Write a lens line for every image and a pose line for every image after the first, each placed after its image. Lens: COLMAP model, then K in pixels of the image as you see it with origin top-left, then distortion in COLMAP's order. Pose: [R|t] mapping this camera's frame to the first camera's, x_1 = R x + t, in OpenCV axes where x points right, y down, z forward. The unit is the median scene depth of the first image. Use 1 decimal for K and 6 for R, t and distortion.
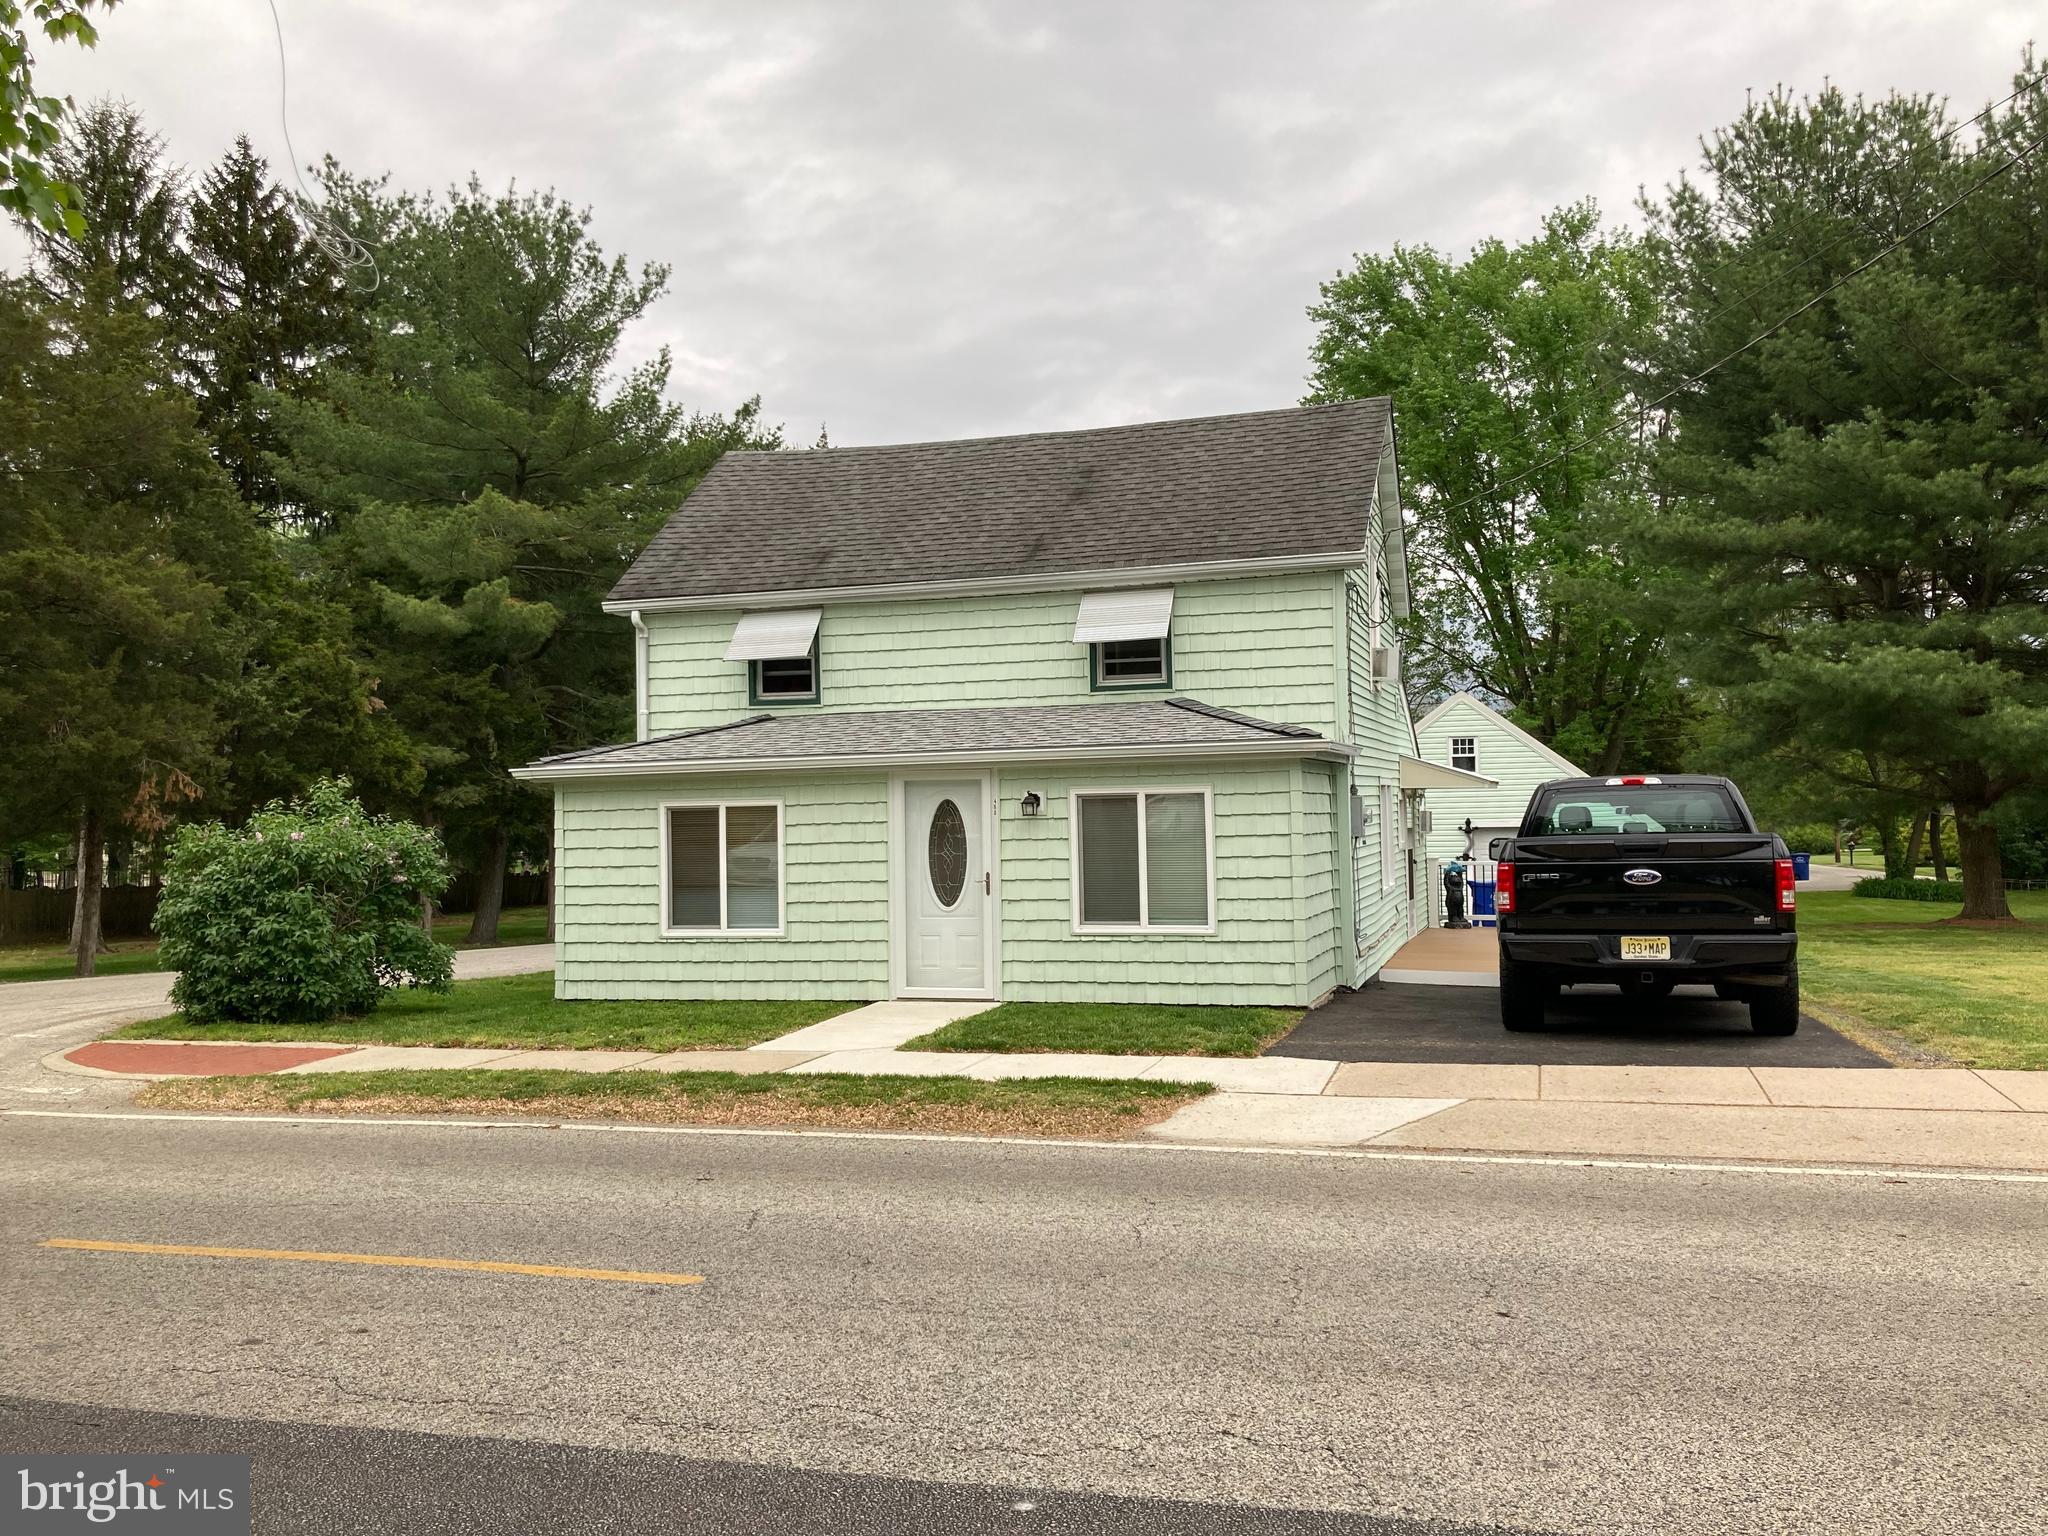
lens RADIAL K [[1682.9, 0, 1024.0], [0, 1682.9, 768.0], [0, 0, 1]] dist [0.041871, -0.049815]
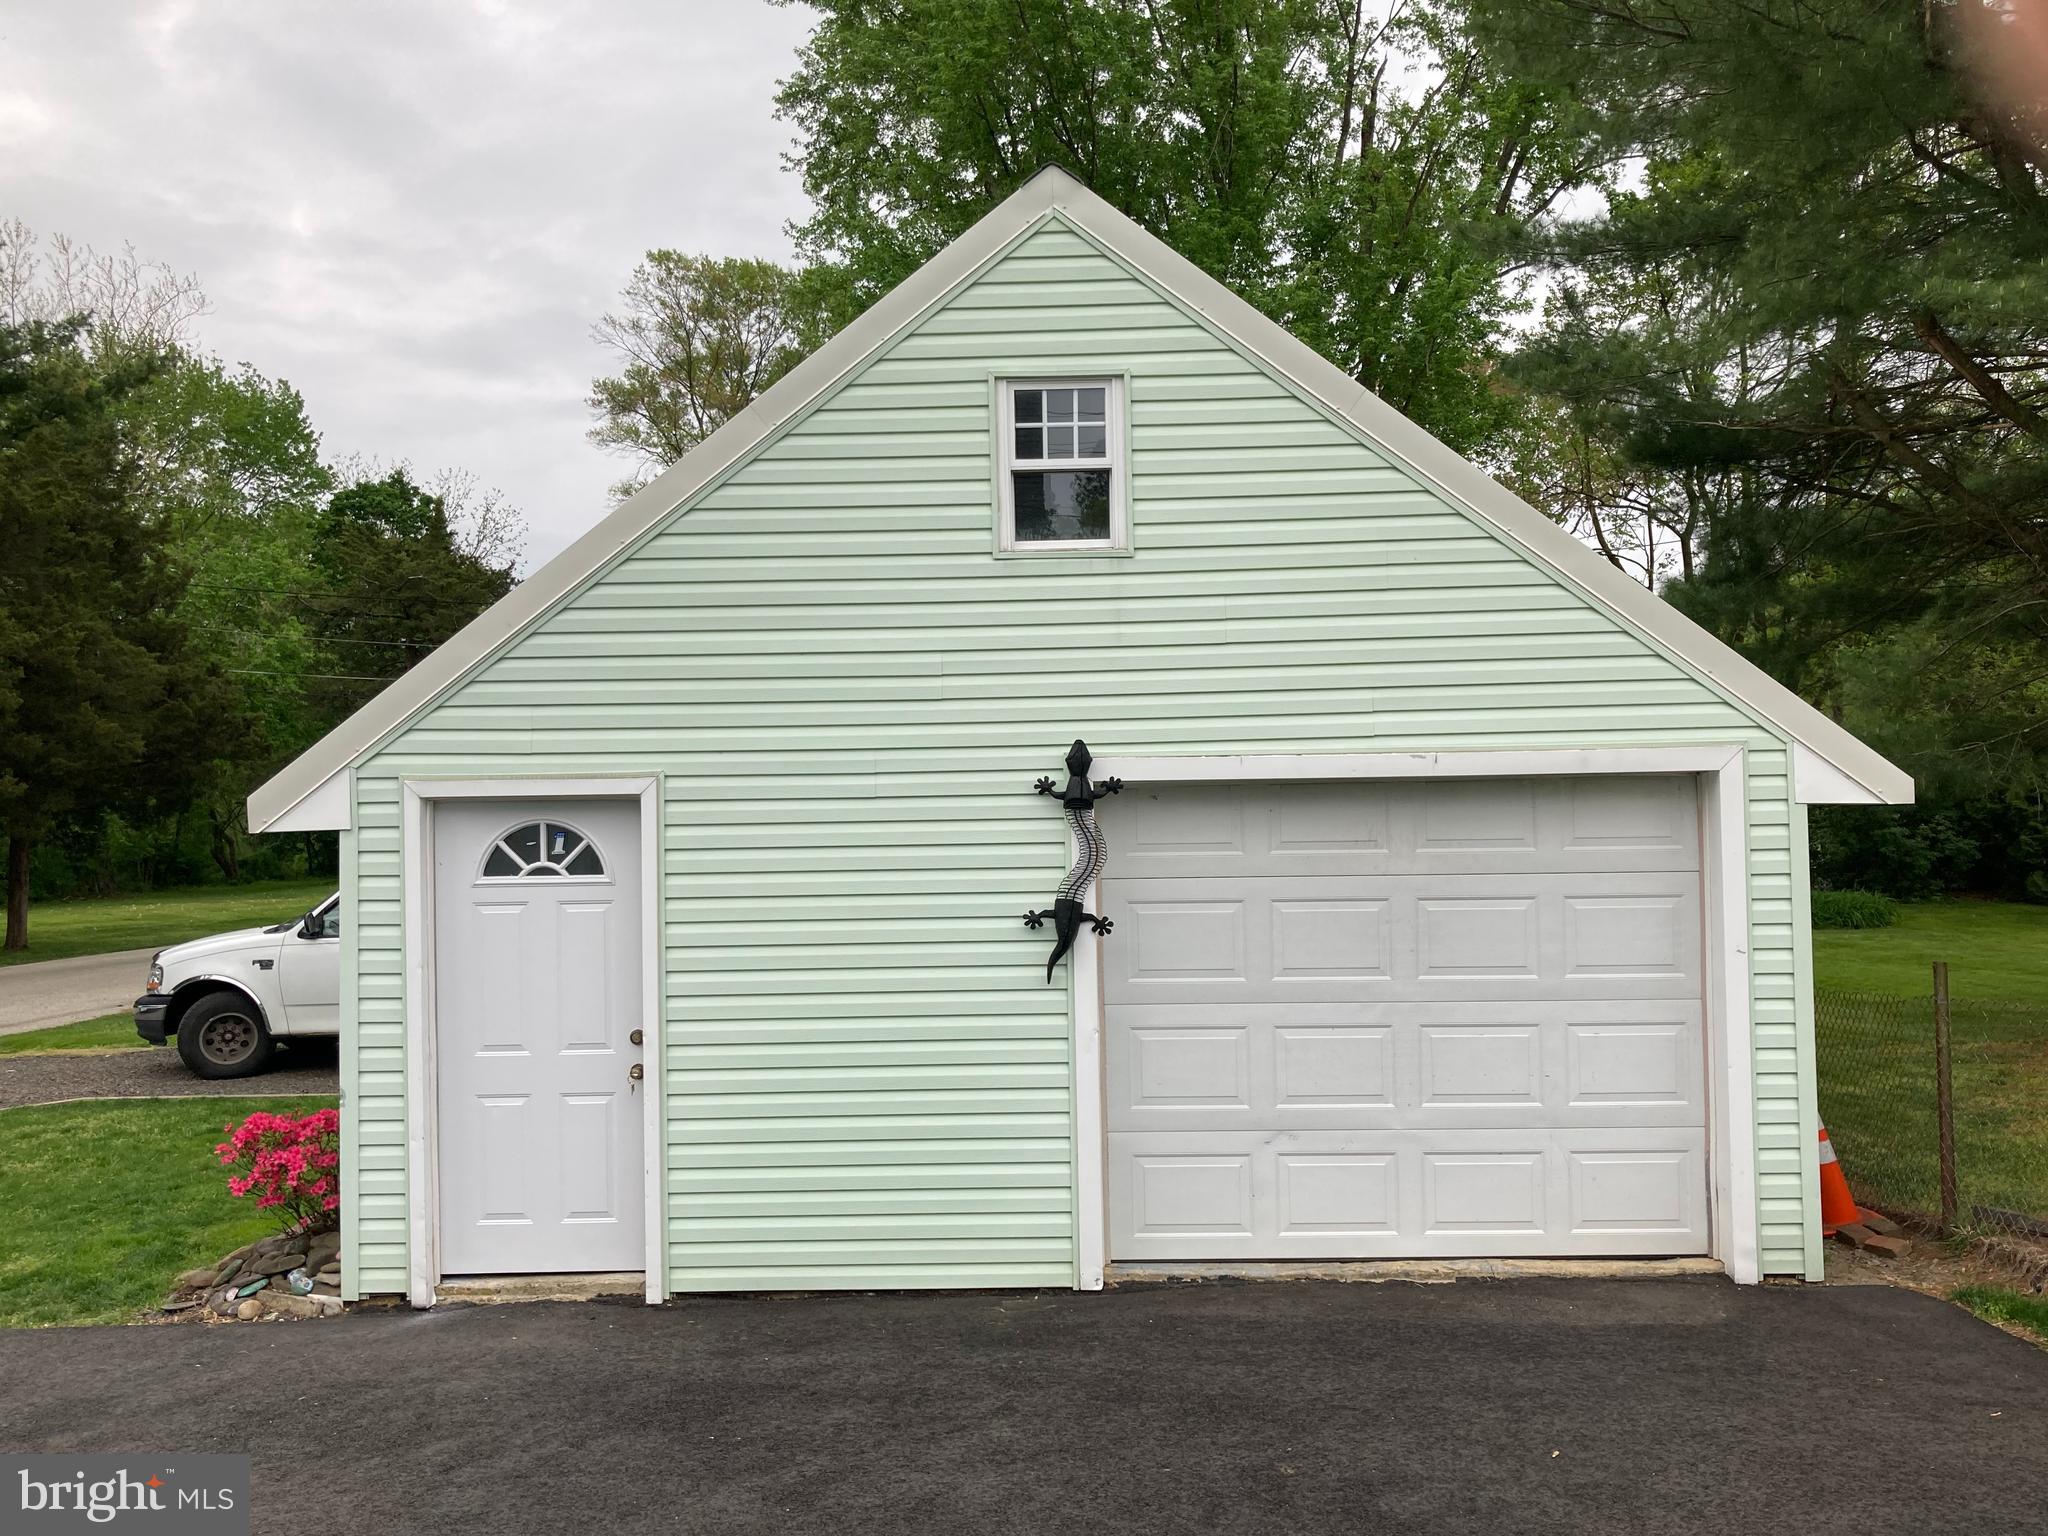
lens RADIAL K [[1682.9, 0, 1024.0], [0, 1682.9, 768.0], [0, 0, 1]] dist [0.041871, -0.049815]
pose [[0.968239, 0.001020, 0.250026, 0.394648], [-0.002230, 0.999987, 0.004554, 0.063673], [-0.250018, -0.004967, 0.968229, 1.547823]]
